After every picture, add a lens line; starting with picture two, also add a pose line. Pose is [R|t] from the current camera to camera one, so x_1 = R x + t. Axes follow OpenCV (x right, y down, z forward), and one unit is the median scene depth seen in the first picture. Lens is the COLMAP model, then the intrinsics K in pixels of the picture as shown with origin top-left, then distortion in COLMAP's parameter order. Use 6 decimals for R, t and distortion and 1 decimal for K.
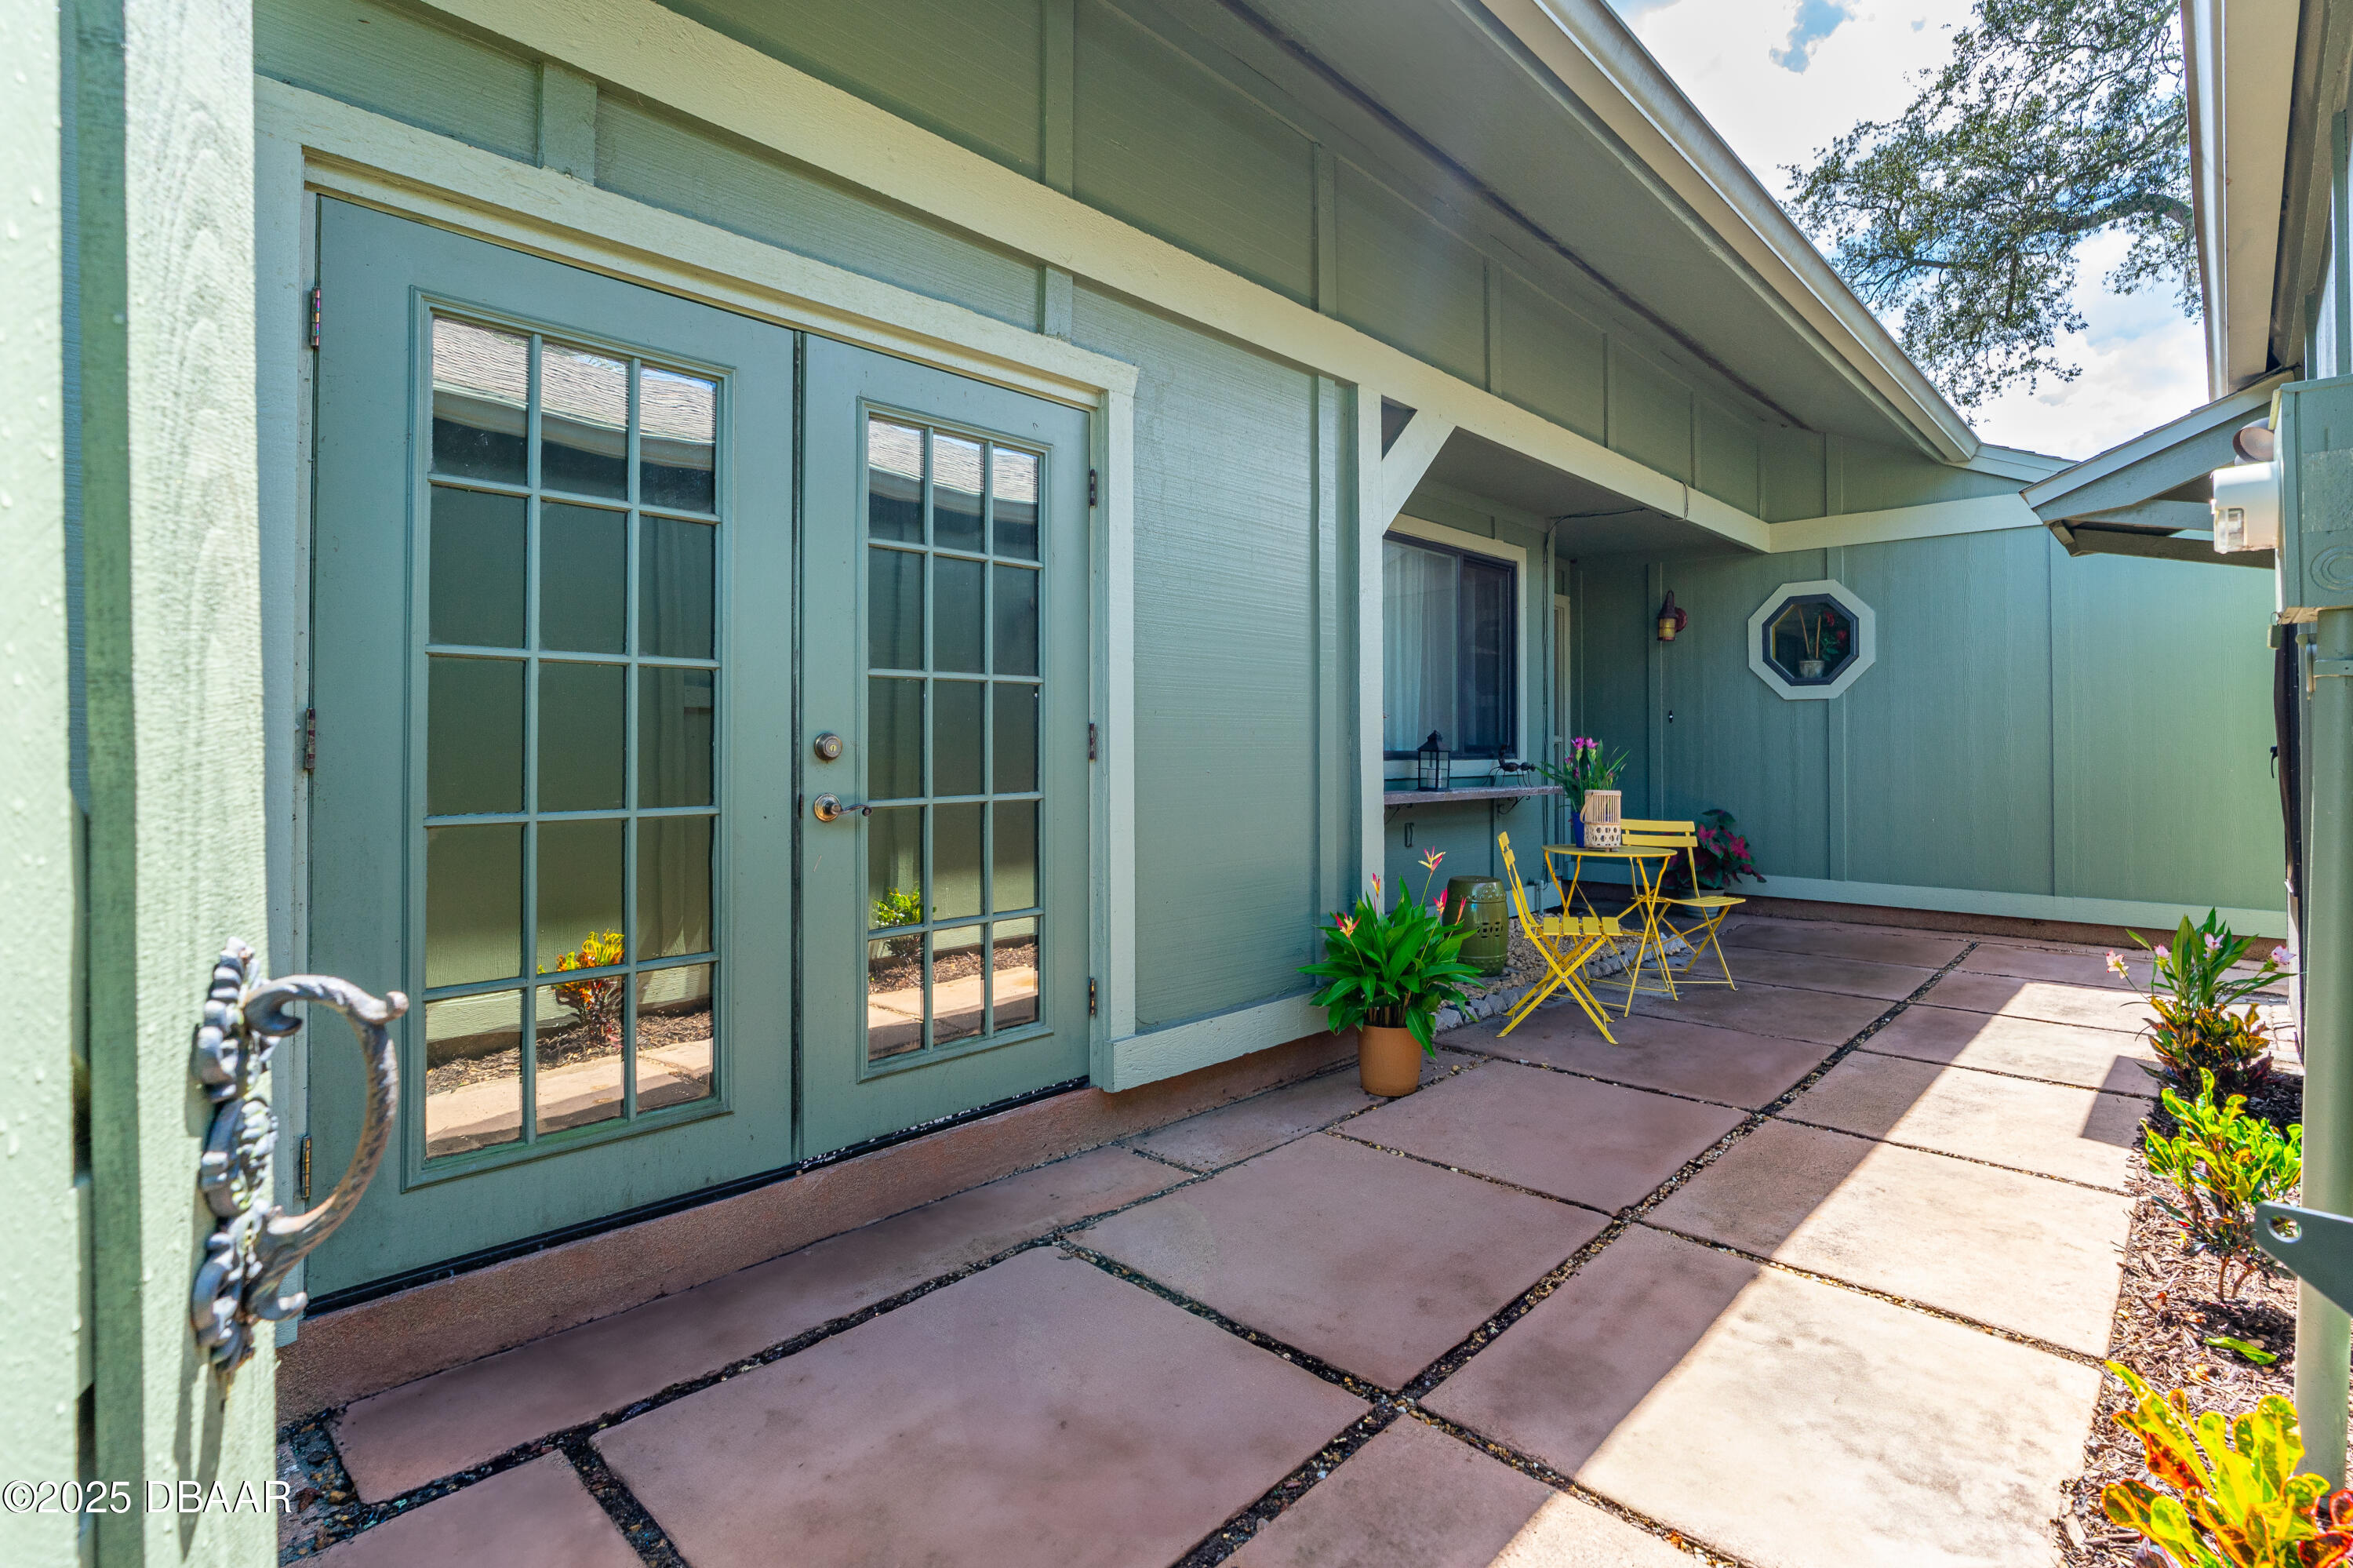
lens RADIAL K [[1128.8, 0, 1177.3], [0, 1128.8, 735.8], [0, 0, 1]] dist [0.000036, 0.000071]
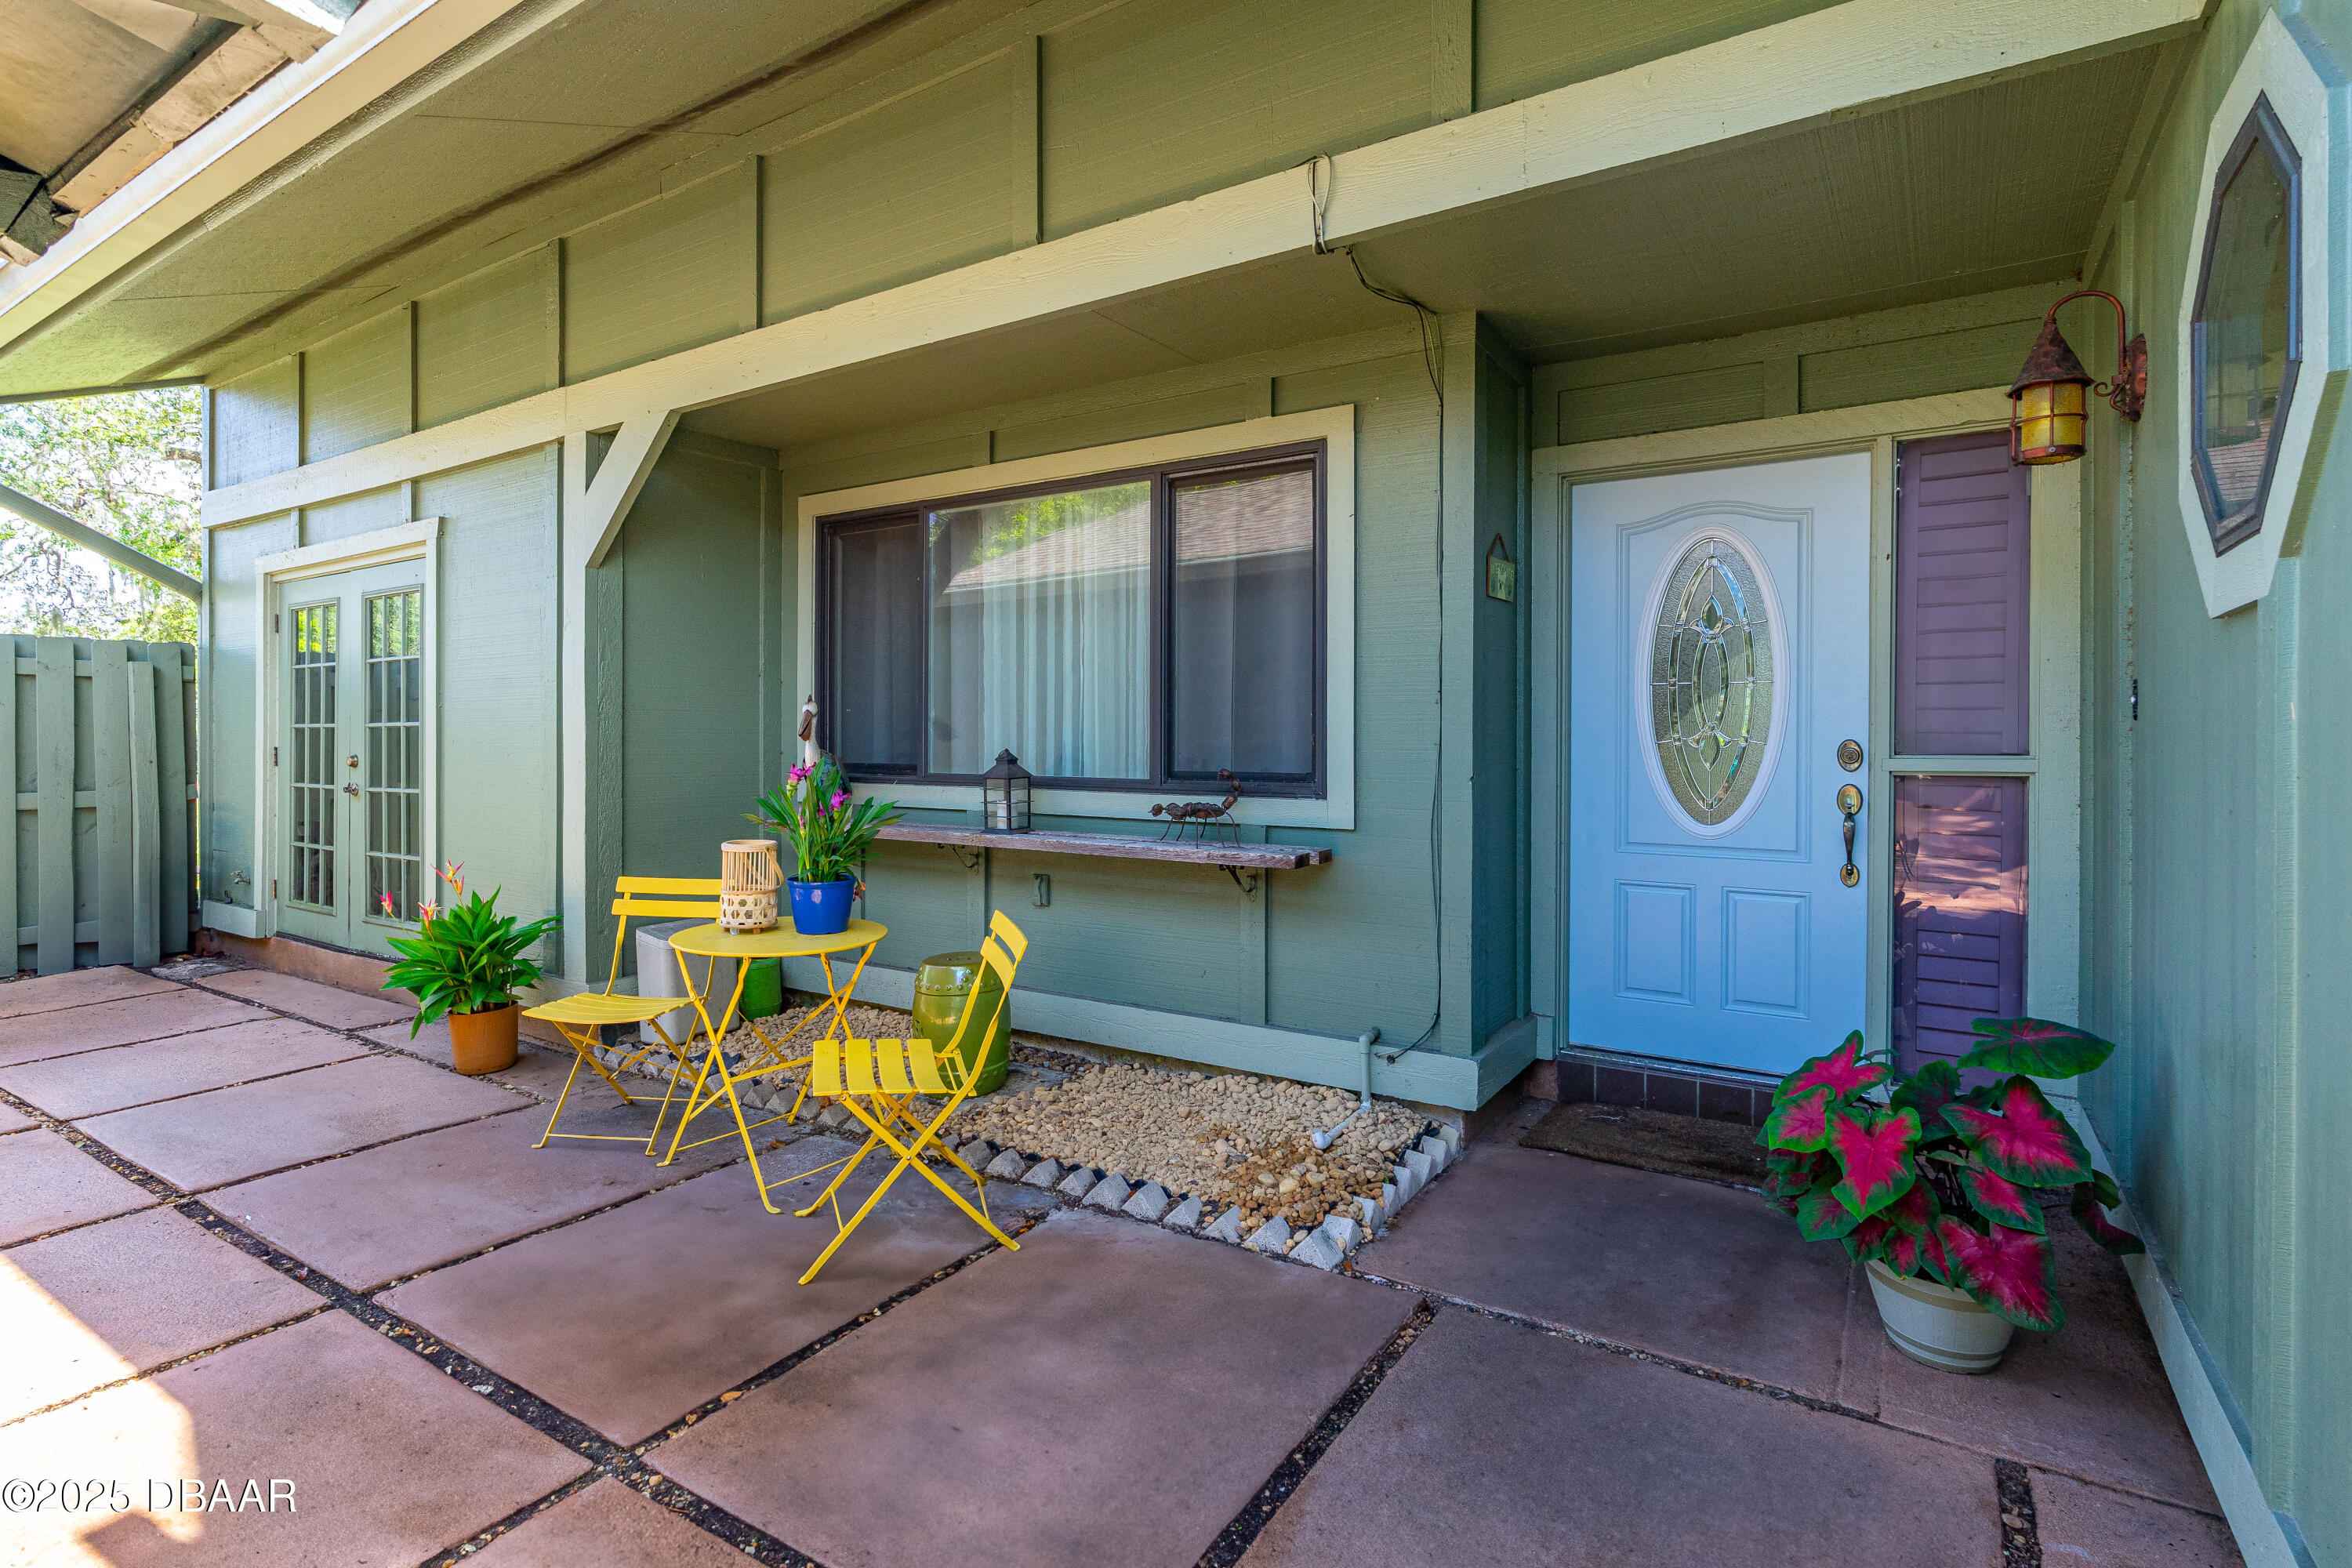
lens RADIAL K [[1128.3, 0, 1176.8], [0, 1128.3, 735.9], [0, 0, 1]] dist [0.000036, 0.000071]
pose [[0.188837, 0.002194, -0.982006, 1.299154], [0.005712, 0.999978, 0.003333, -0.020574], [0.981992, -0.006239, 0.188820, 1.327565]]
